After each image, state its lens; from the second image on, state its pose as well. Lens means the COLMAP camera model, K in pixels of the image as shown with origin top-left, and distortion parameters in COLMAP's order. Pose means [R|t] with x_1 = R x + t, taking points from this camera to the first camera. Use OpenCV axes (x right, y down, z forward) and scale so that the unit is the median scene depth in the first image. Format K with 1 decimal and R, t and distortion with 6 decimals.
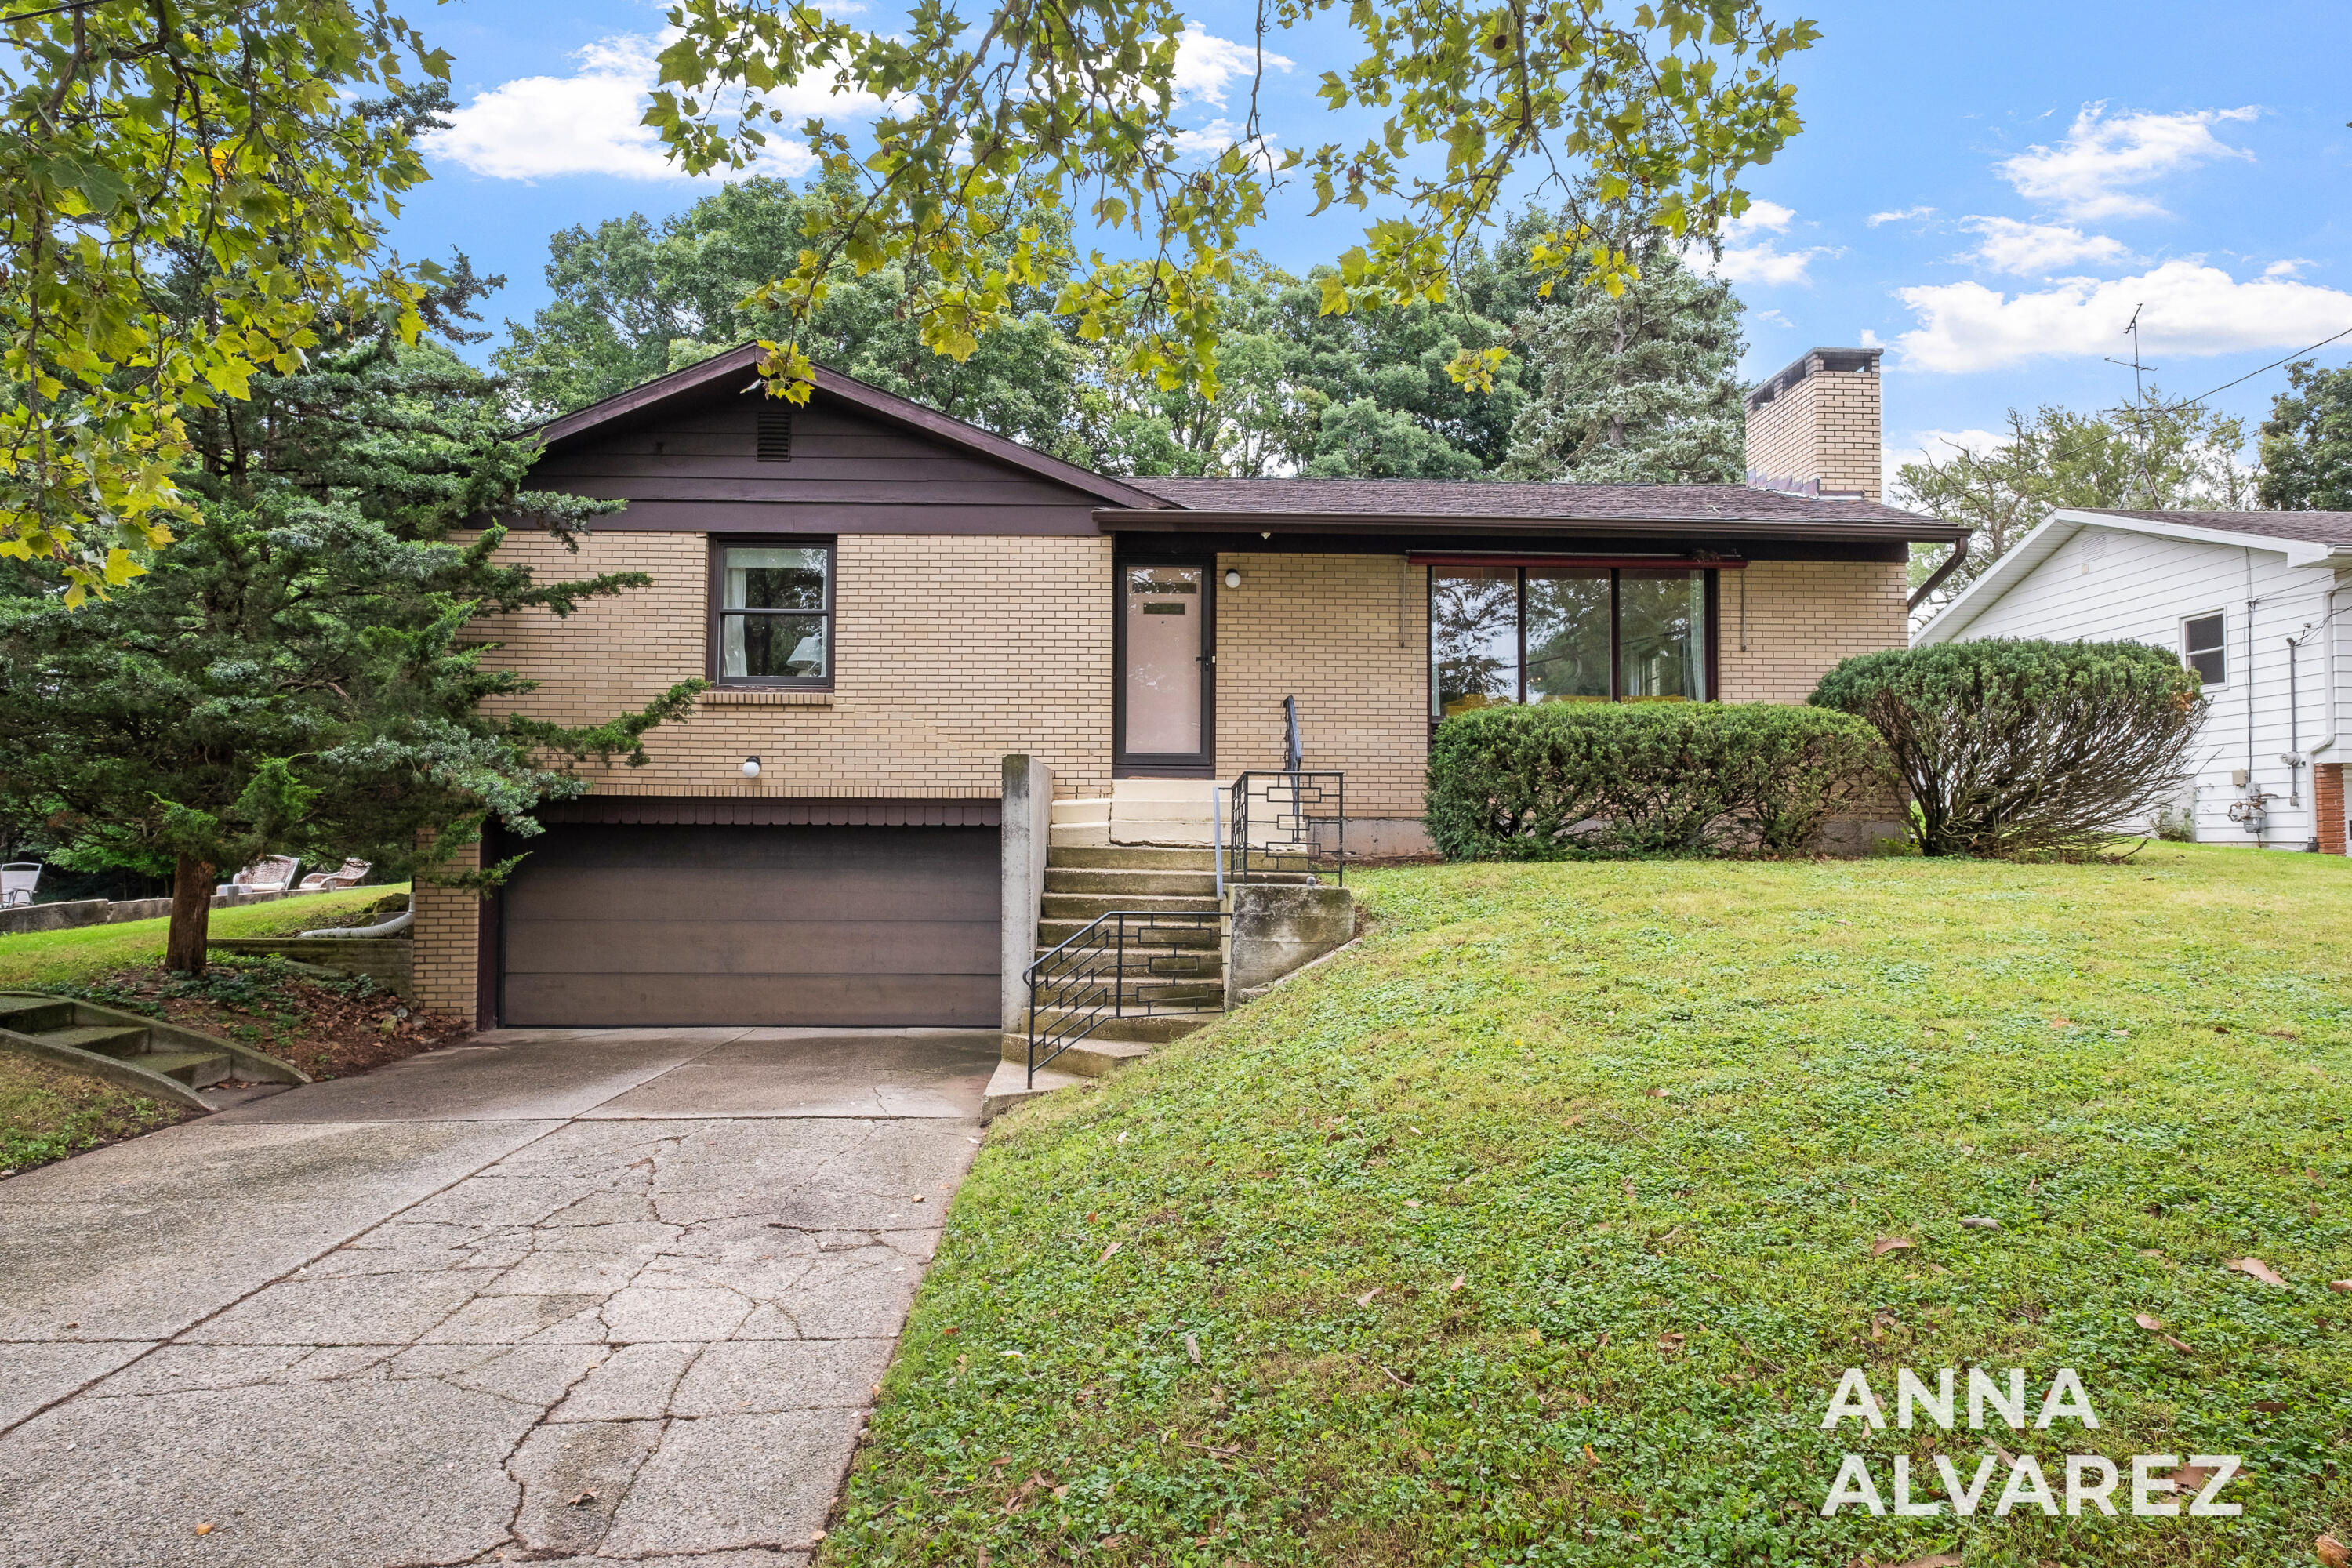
lens RADIAL K [[1357.4, 0, 1167.0], [0, 1357.4, 790.1], [0, 0, 1]] dist [-0.002782, 0.000153]
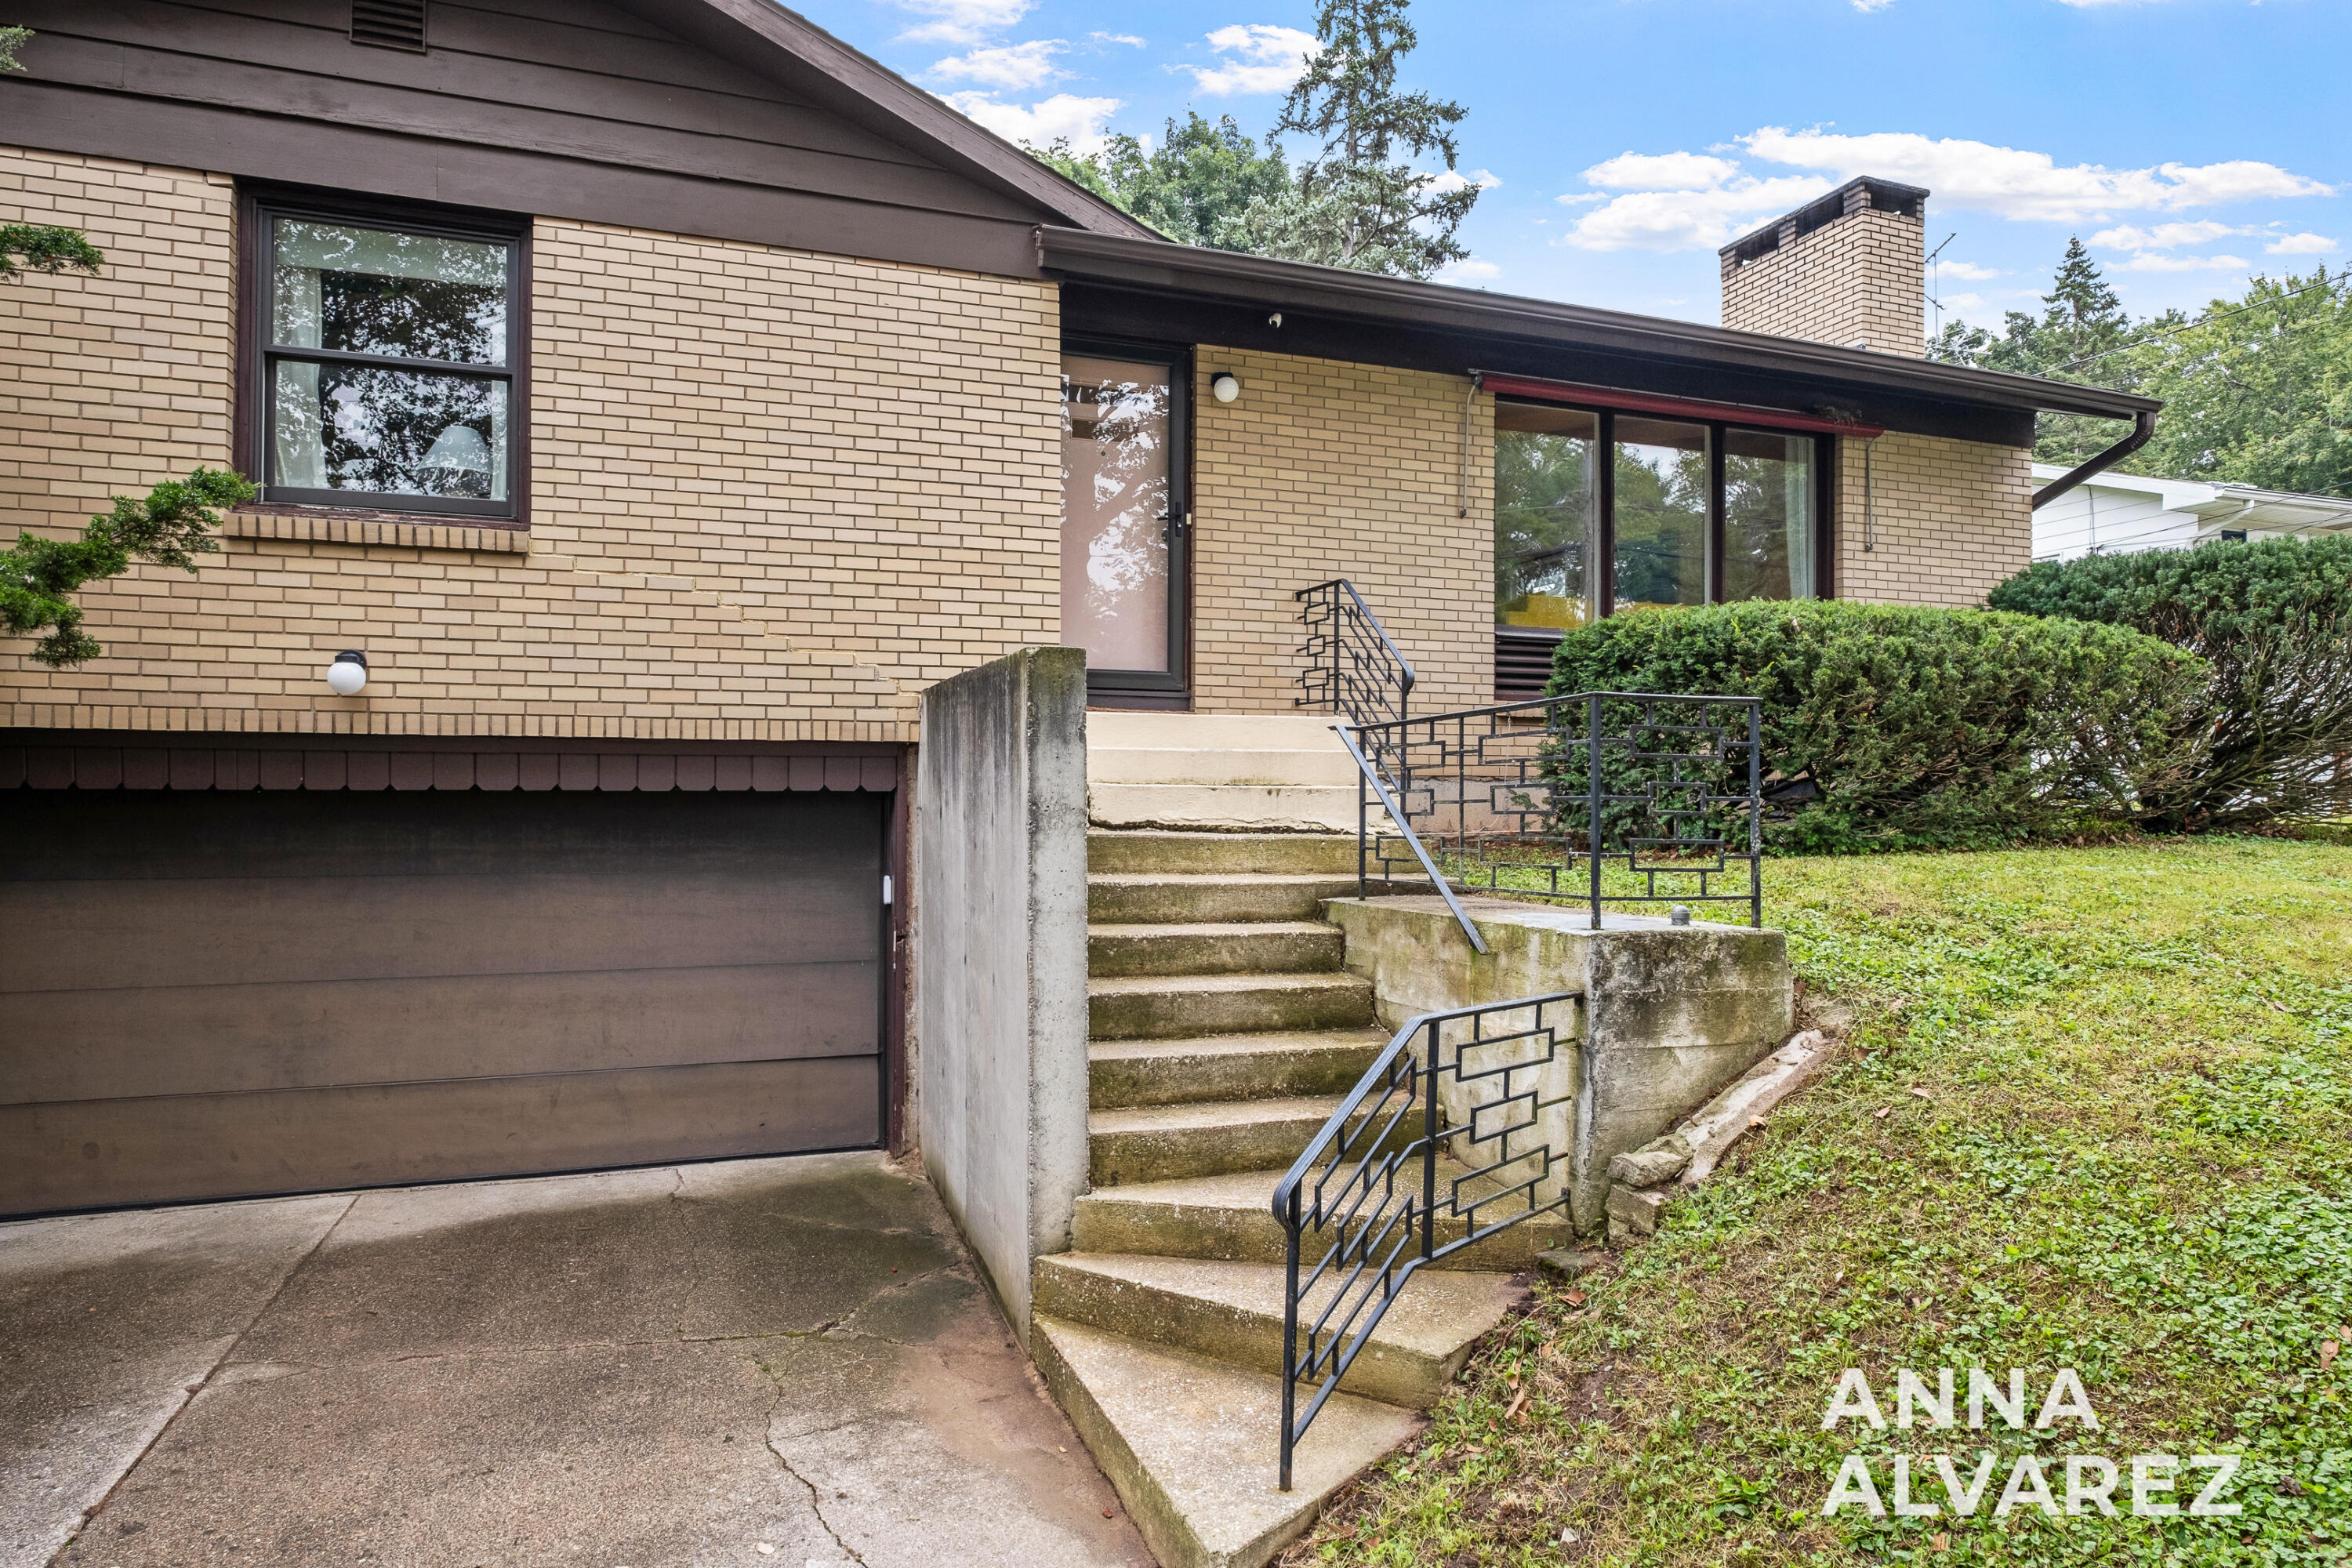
lens RADIAL K [[1364.2, 0, 1180.3], [0, 1364.2, 785.8], [0, 0, 1]] dist [-0.000509, -0.003017]
pose [[0.950736, -0.000113, 0.310002, -0.171263], [-0.011586, 0.999288, 0.035898, 0.002457], [-0.309785, -0.037721, 0.950058, 0.435232]]
